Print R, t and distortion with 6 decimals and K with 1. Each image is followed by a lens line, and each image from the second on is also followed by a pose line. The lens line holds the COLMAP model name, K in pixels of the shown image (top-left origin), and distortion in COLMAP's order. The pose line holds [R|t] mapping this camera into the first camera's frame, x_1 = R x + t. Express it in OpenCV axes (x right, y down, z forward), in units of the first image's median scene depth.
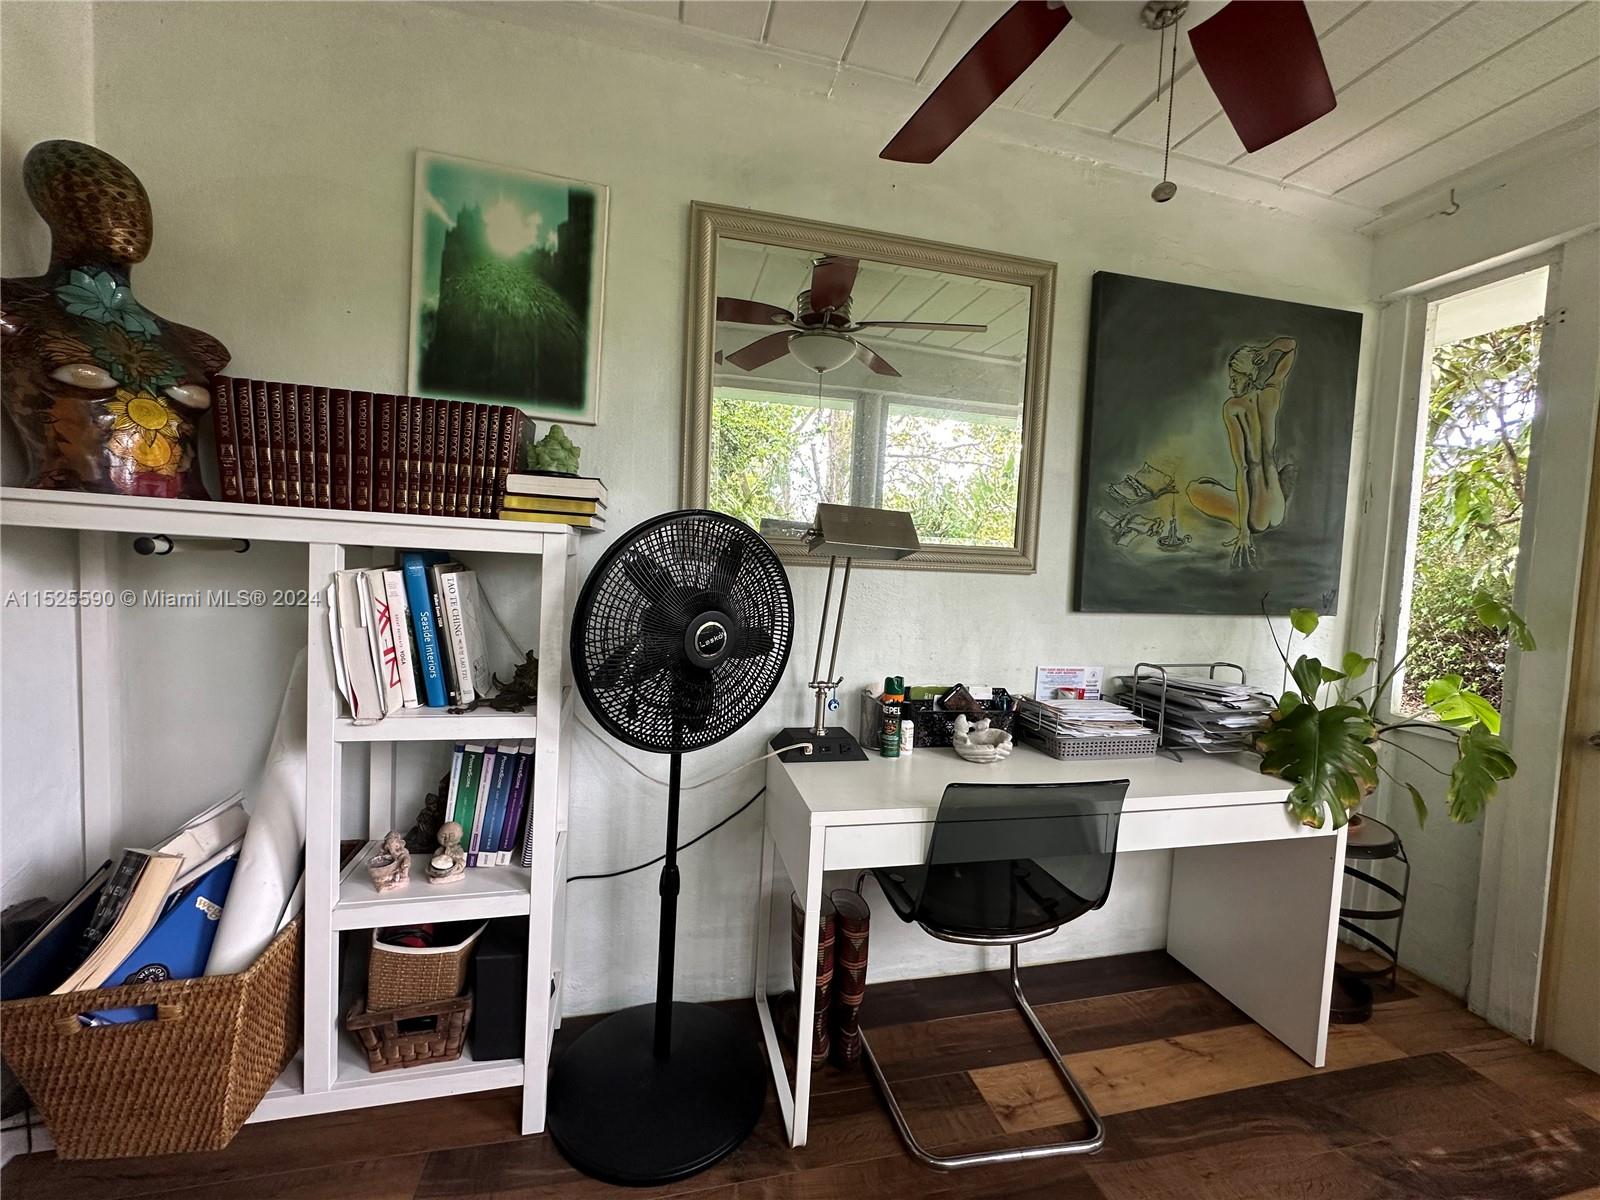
lens RADIAL K [[639.3, 0, 799.6], [0, 639.3, 597.2], [0, 0, 1]] dist [-0.000065, 0.000308]
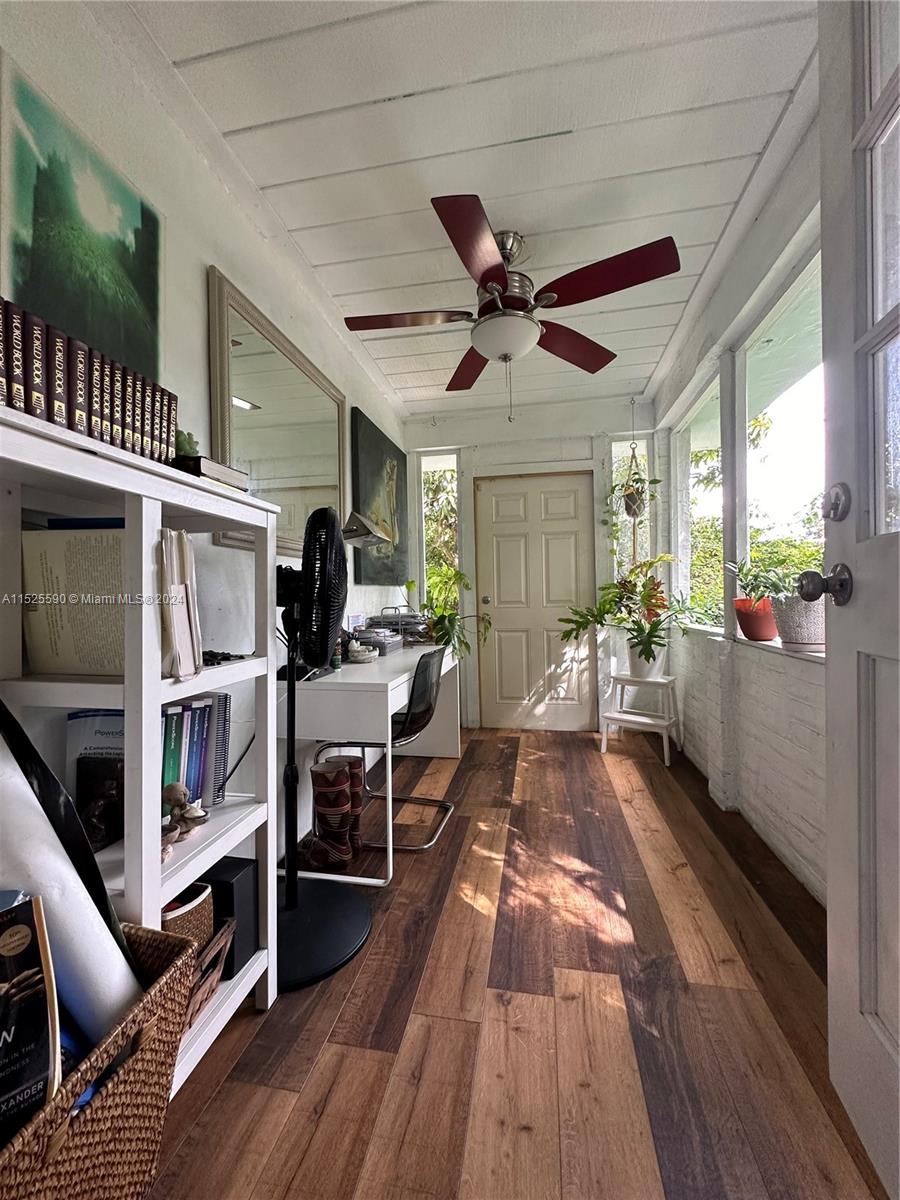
lens RADIAL K [[479.5, 0, 449.5], [0, 479.5, 594.8], [0, 0, 1]] dist [-0.000065, 0.000308]
pose [[0.409422, -0.053214, 0.910792, -0.937346], [0.087685, 0.995971, 0.018775, 0.066513], [-0.908122, 0.072176, 0.412439, 0.229826]]
